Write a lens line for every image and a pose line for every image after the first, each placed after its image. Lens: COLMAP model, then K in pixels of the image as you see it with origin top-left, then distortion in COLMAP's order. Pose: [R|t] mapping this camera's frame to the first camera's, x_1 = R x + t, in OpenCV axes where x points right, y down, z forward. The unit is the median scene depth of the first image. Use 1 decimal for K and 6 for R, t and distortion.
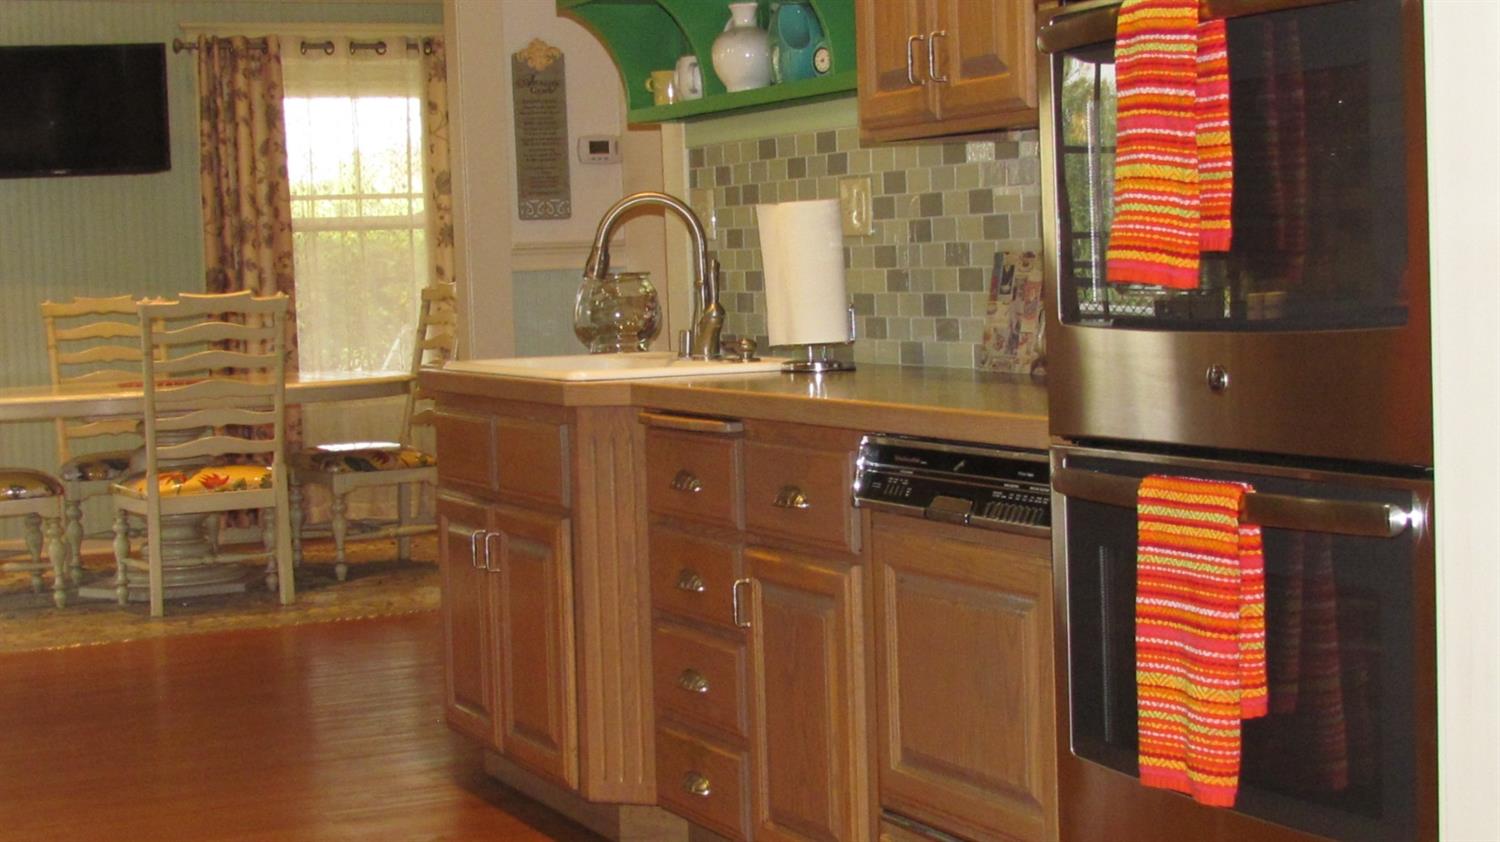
lens RADIAL K [[2440.7, 0, 745.3], [0, 2440.7, 421.4], [0, 0, 1]] dist [-0.056468, 0.000000]
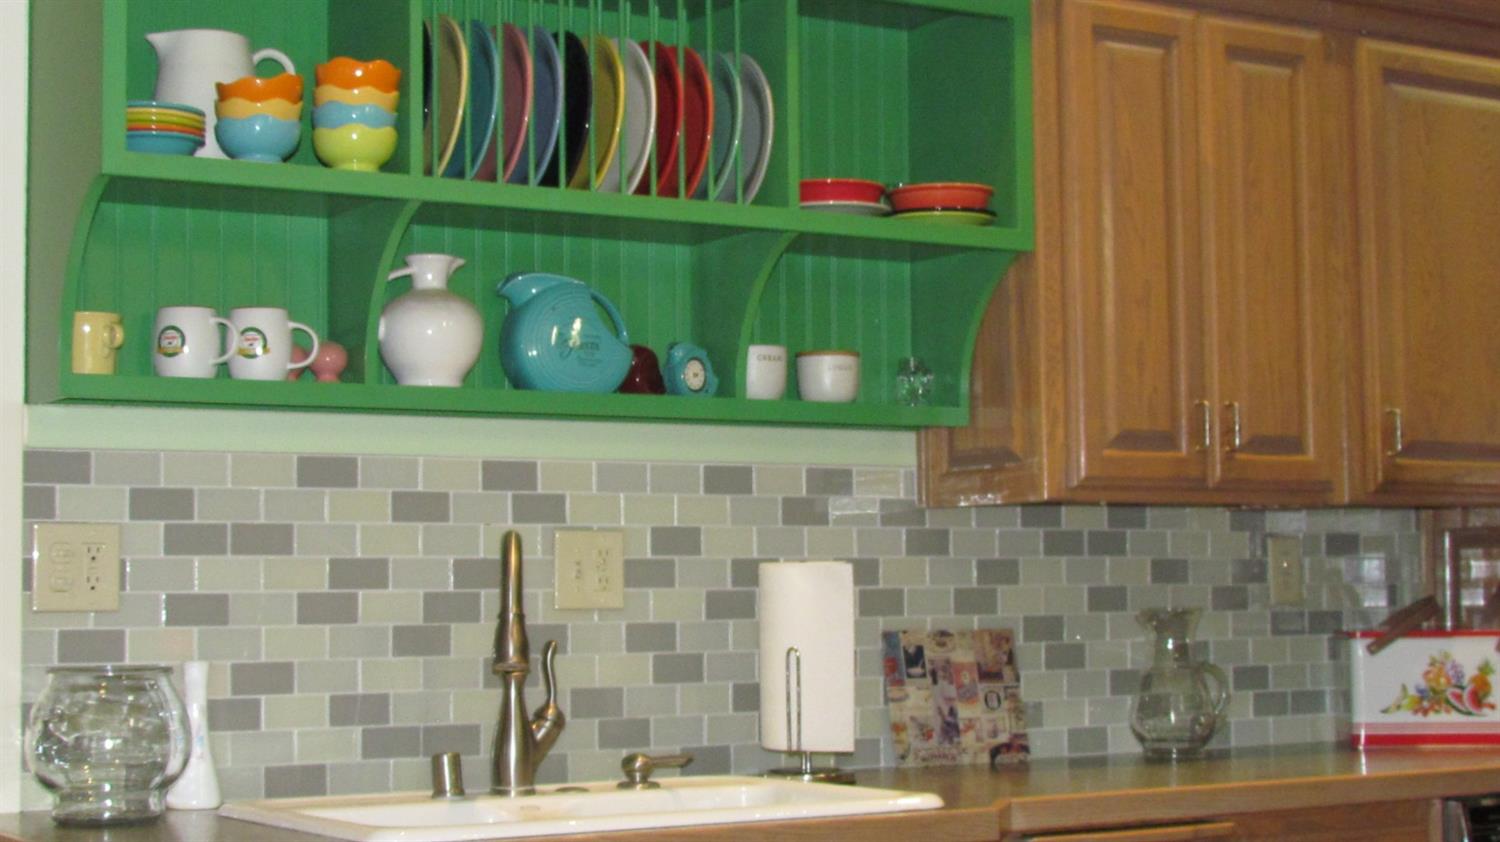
lens RADIAL K [[2440.7, 0, 747.7], [0, 2440.7, 431.8], [0, 0, 1]] dist [-0.056468, 0.000000]
pose [[-0.130538, 0.095133, 0.986869, -0.771385], [0.080046, 0.993148, -0.085150, -0.070621], [-0.988207, 0.067880, -0.137258, 1.177298]]
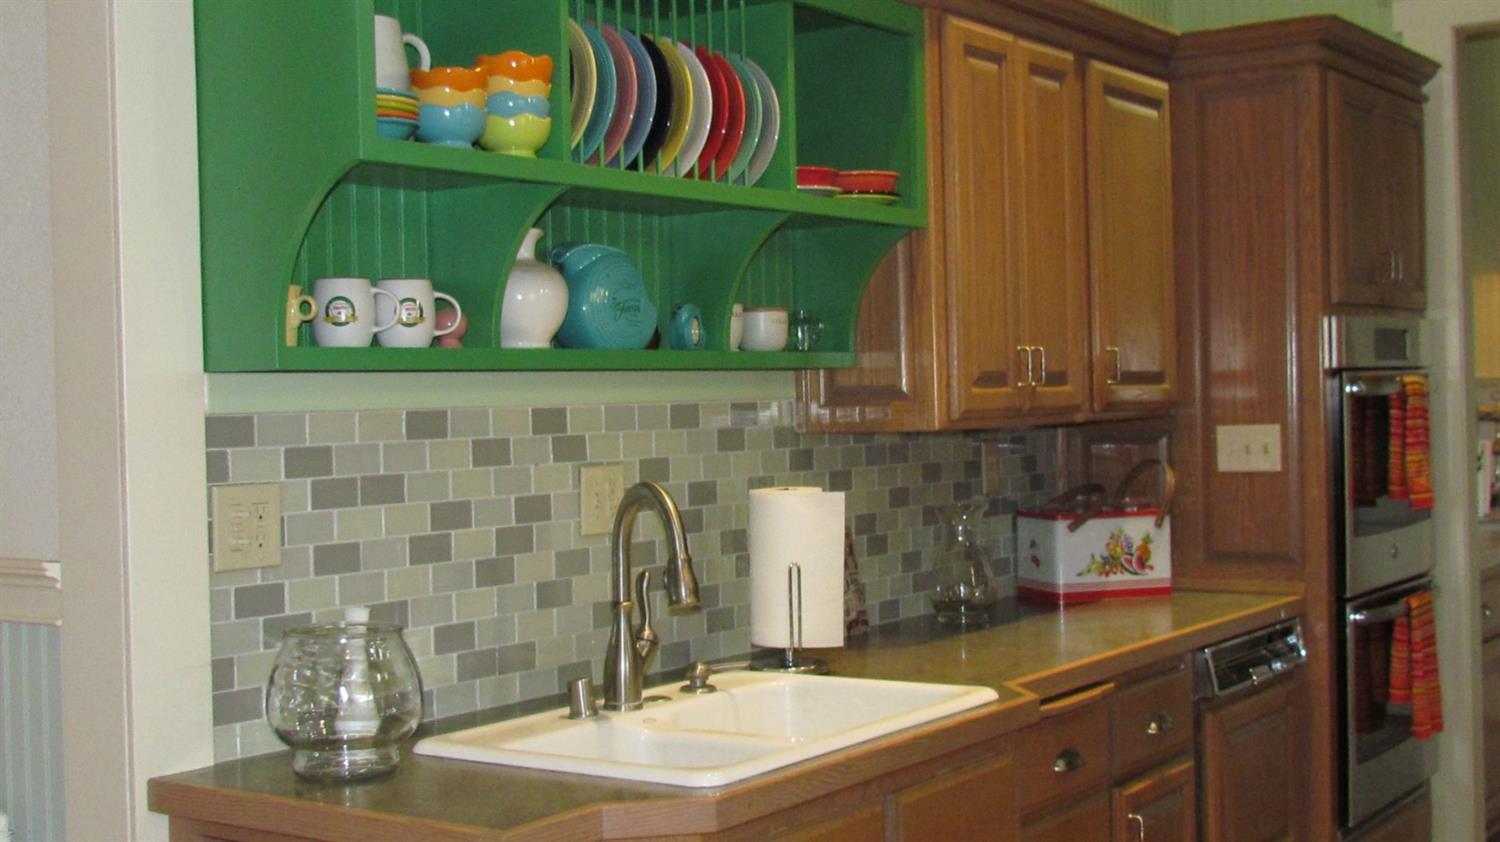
lens RADIAL K [[1883.8, 0, 749.1], [0, 1883.8, 419.1], [0, 0, 1]] dist [-0.046754, 0.000000]
pose [[-0.498724, 0.032507, 0.866151, -0.611378], [0.096580, 0.995158, 0.018261, -0.137588], [-0.861363, 0.092760, -0.499448, 1.433852]]
